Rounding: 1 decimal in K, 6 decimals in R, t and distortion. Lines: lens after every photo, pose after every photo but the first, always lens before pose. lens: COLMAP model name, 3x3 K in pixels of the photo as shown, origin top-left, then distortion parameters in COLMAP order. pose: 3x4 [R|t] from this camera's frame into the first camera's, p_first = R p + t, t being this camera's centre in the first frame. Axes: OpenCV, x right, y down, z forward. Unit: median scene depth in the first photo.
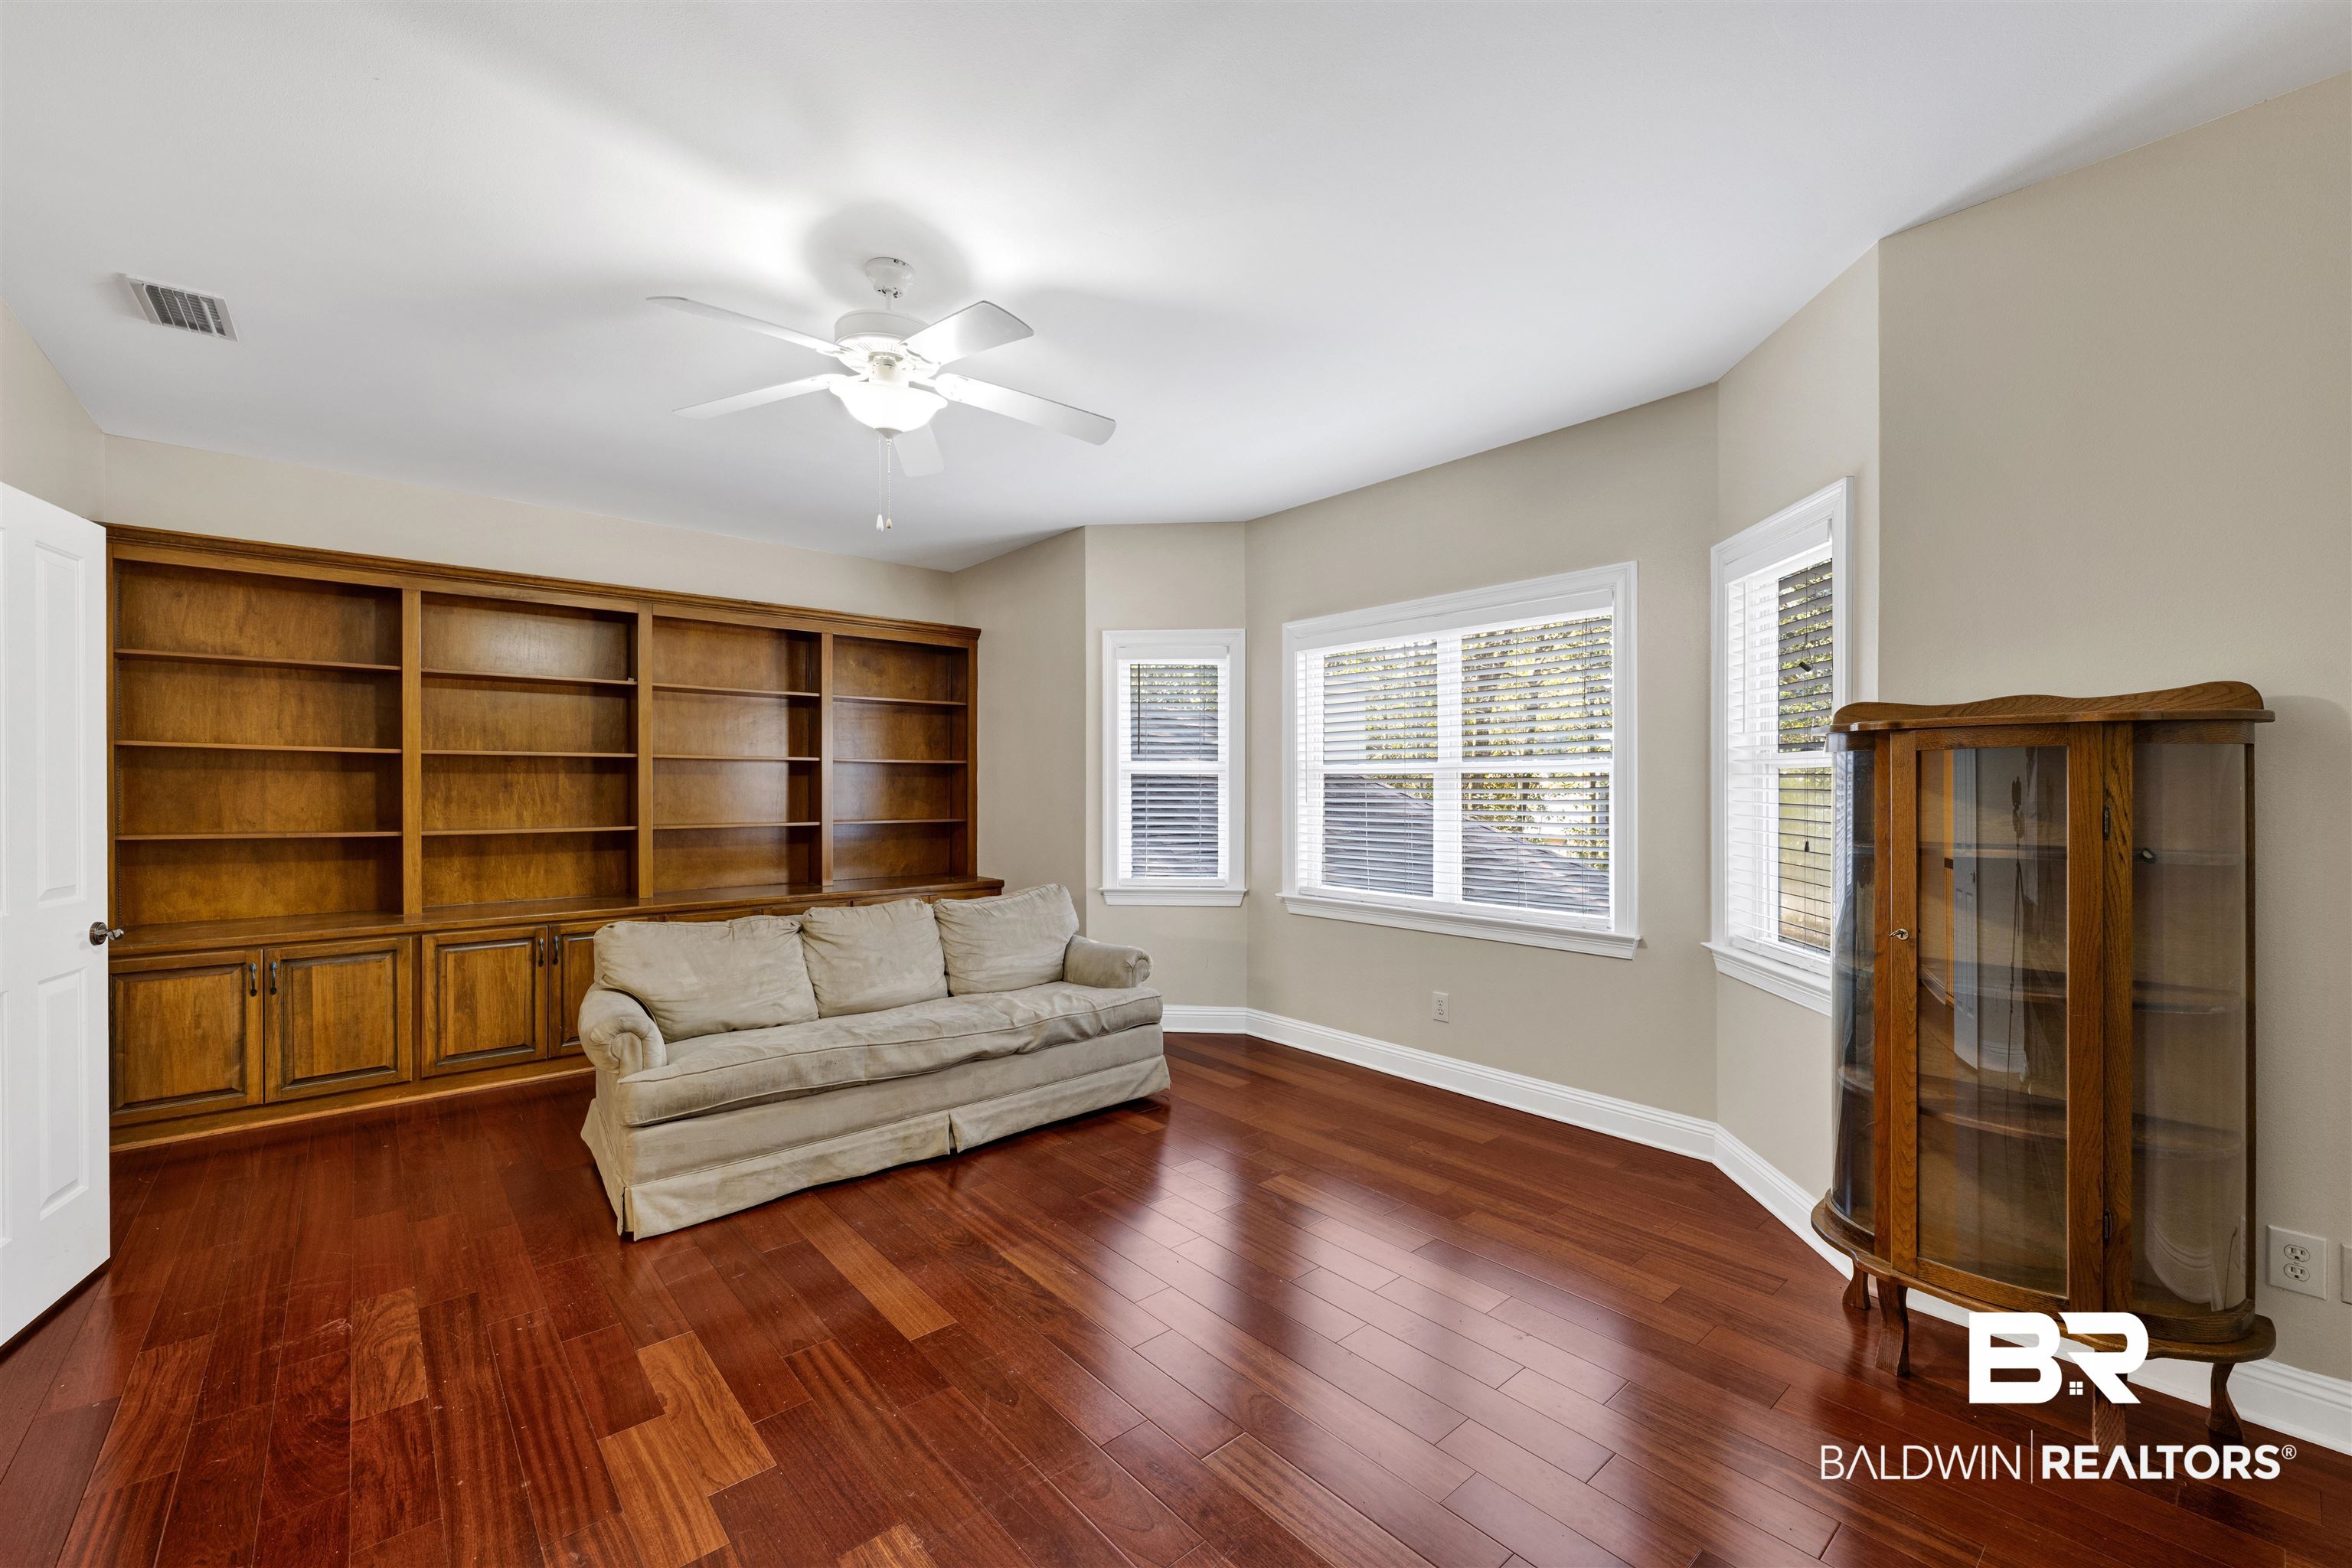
lens RADIAL K [[962.9, 0, 1160.1], [0, 962.9, 791.0], [0, 0, 1]] dist [0.006411, -0.000673]
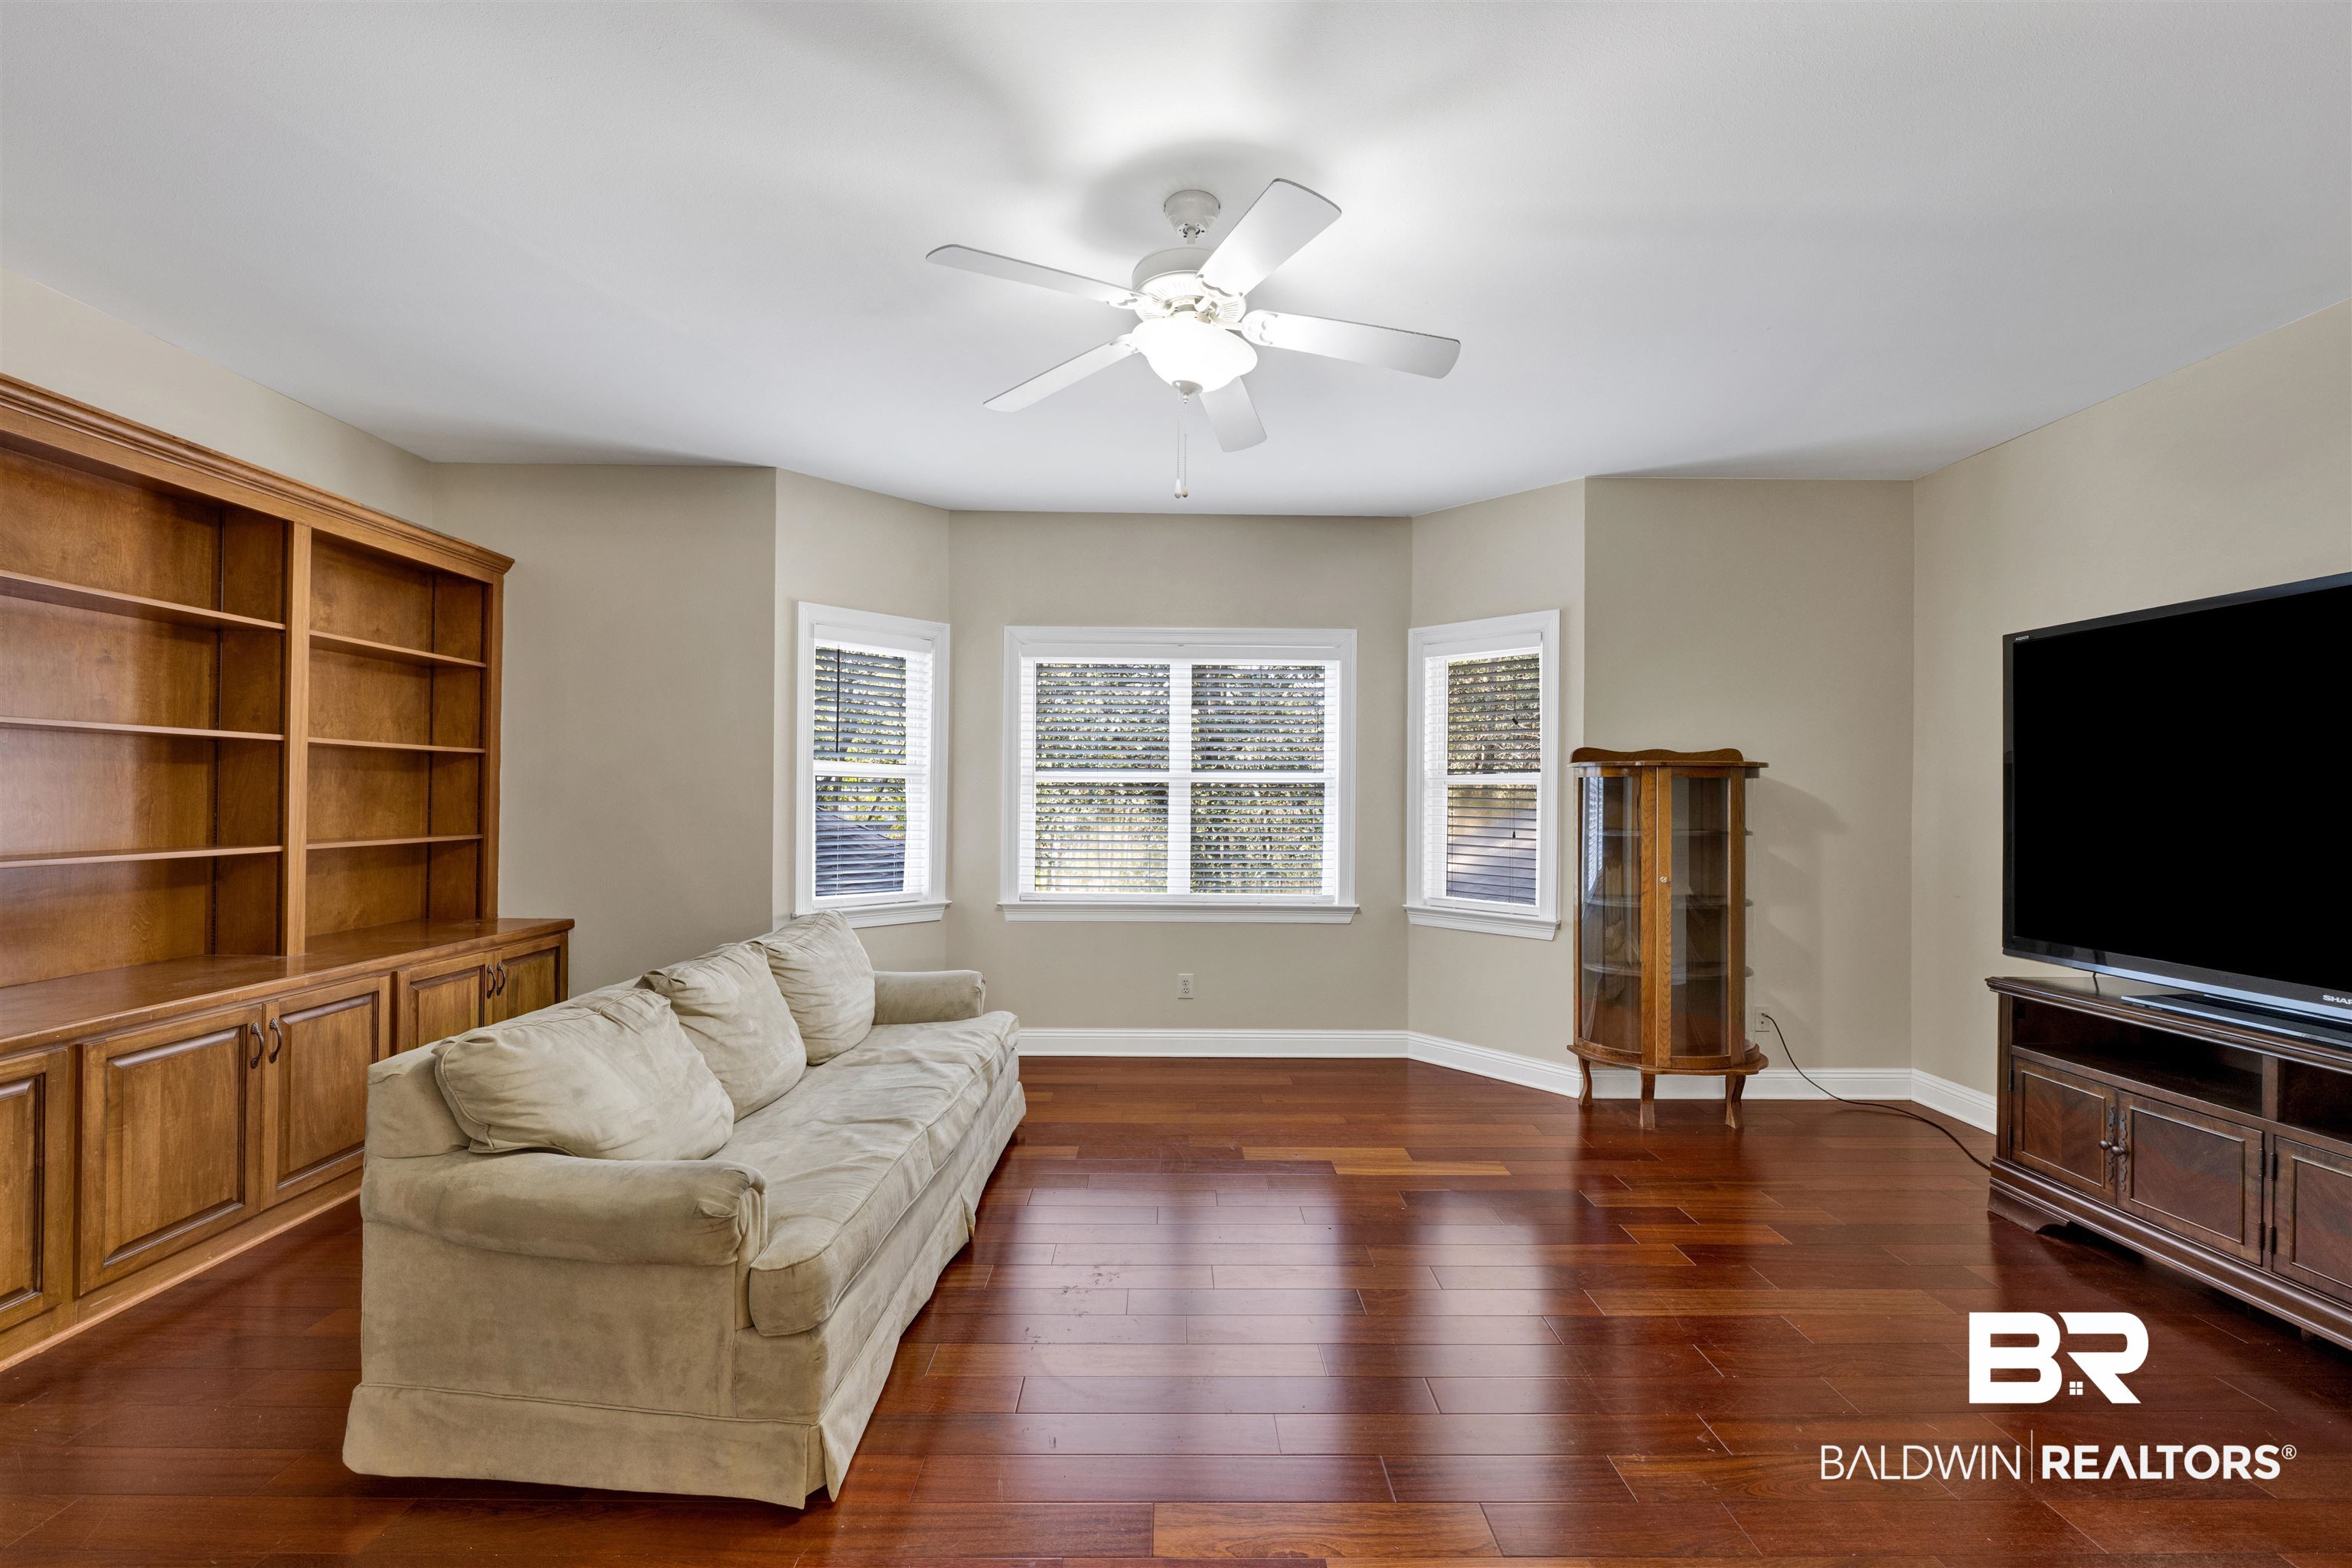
lens RADIAL K [[962.9, 0, 1165.1], [0, 962.9, 791.0], [0, 0, 1]] dist [0.006411, -0.000673]
pose [[0.636003, 0.010437, 0.771616, -0.588503], [-0.004871, 0.999943, -0.009510, 0.002798], [-0.771672, 0.002290, 0.636017, 0.281621]]
